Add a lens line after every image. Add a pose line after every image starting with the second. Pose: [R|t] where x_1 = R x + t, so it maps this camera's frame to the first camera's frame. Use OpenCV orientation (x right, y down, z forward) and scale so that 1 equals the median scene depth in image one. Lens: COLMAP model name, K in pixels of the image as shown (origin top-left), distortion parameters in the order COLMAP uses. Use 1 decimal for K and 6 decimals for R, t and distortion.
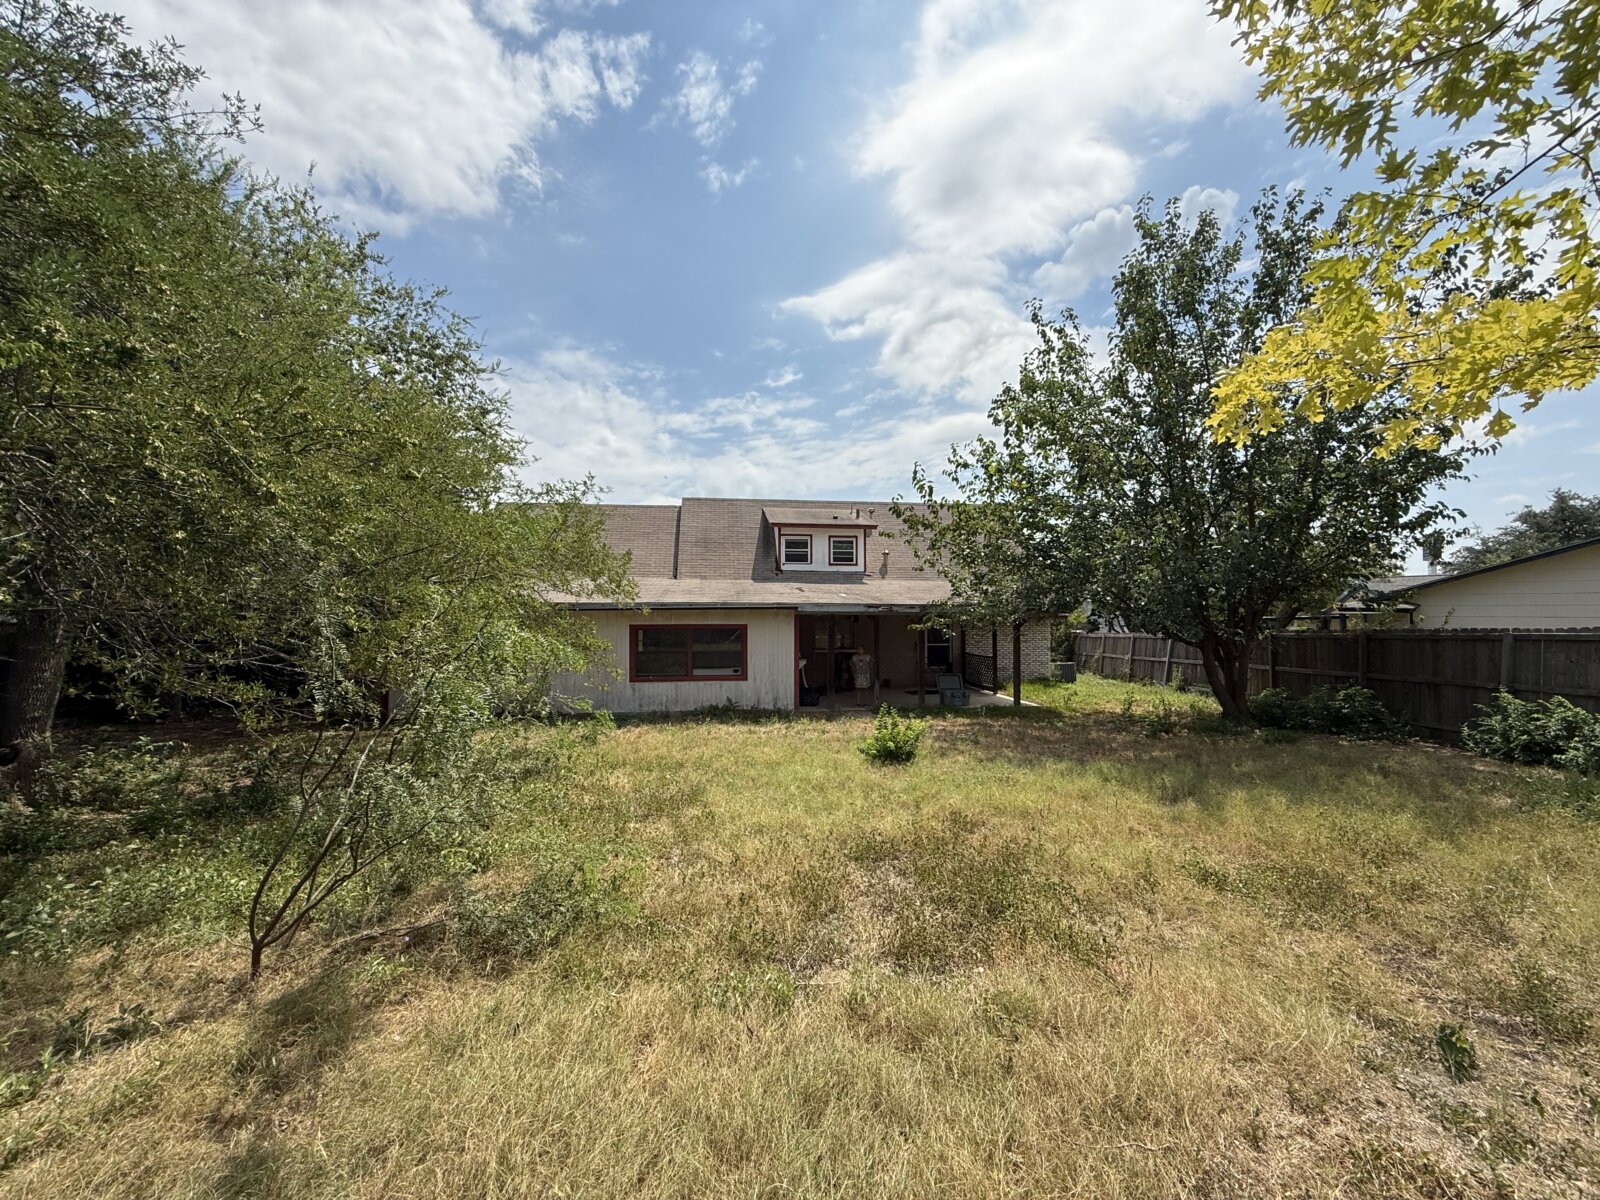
lens RADIAL K [[638.5, 0, 805.9], [0, 638.5, 614.5], [0, 0, 1]] dist [0.000653, 0.000753]
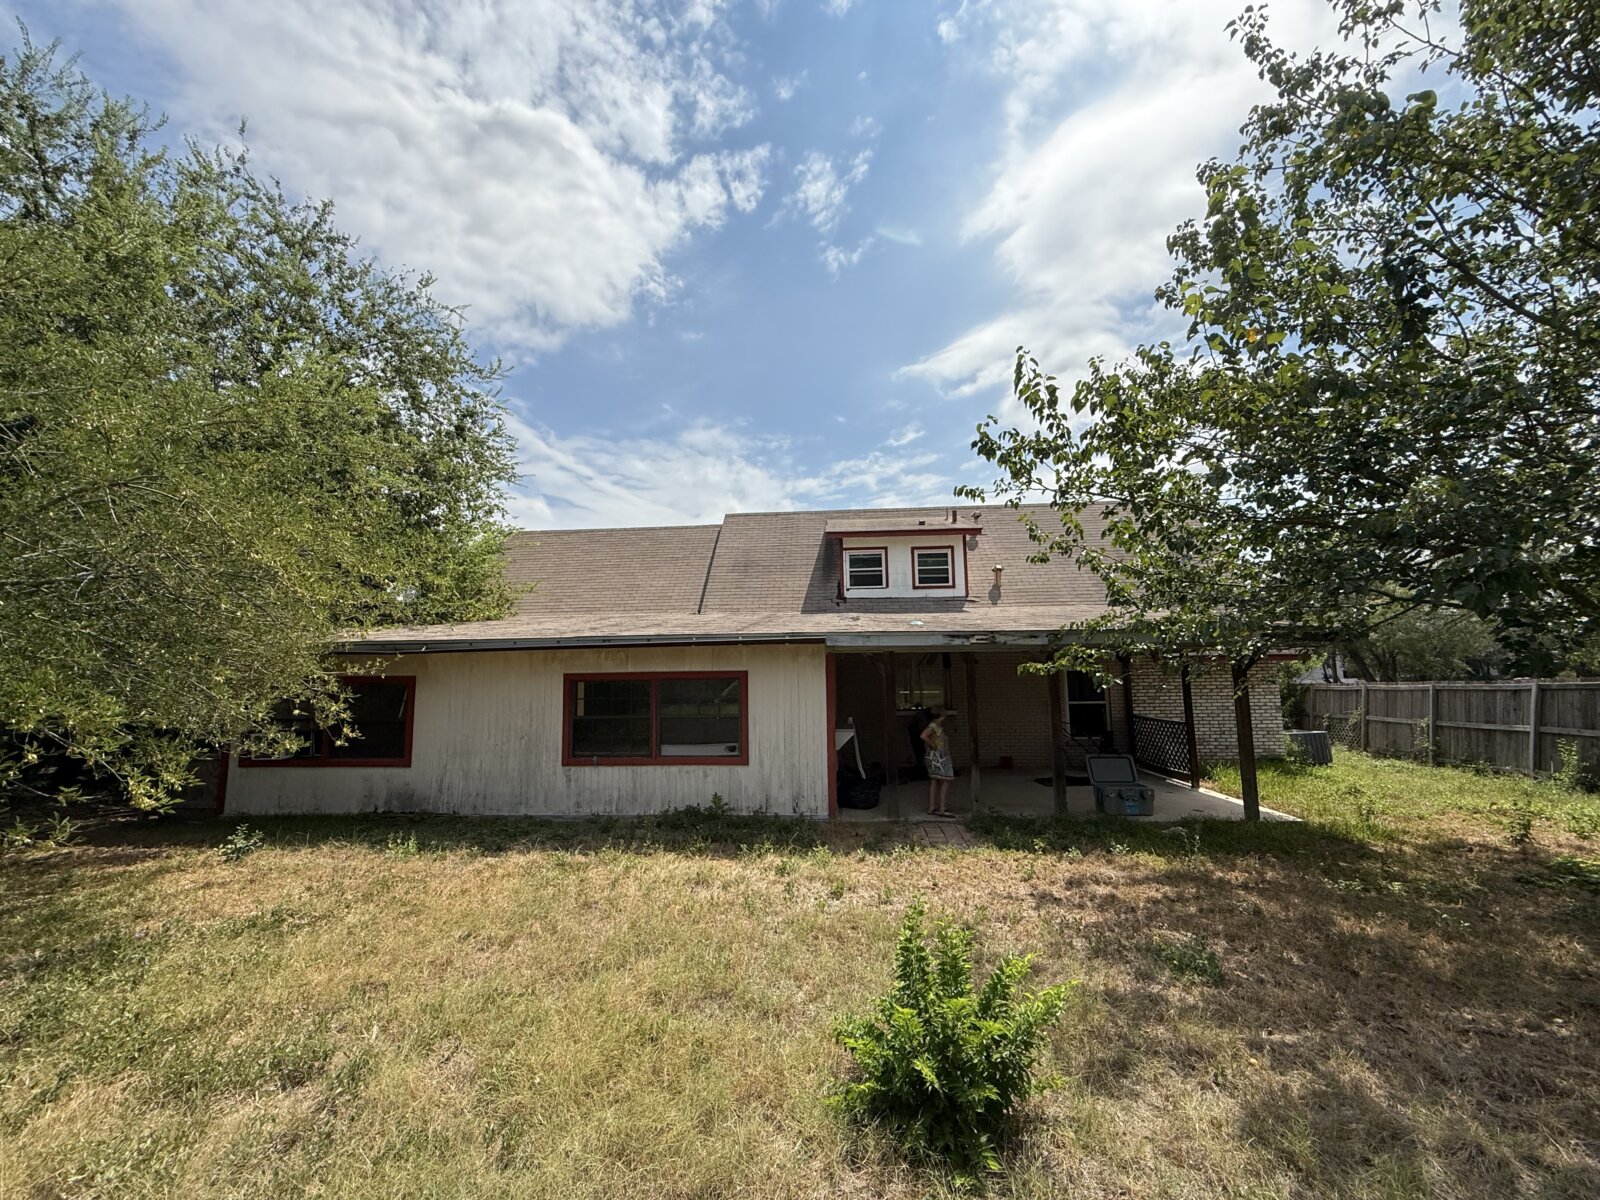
lens RADIAL K [[638.5, 0, 790.8], [0, 638.5, 599.1], [0, 0, 1]] dist [0.000653, 0.000753]
pose [[0.974820, -0.038814, -0.219588, 0.057109], [0.014165, 0.993525, -0.112731, 0.011350], [0.222542, 0.106782, 0.969058, 0.278891]]
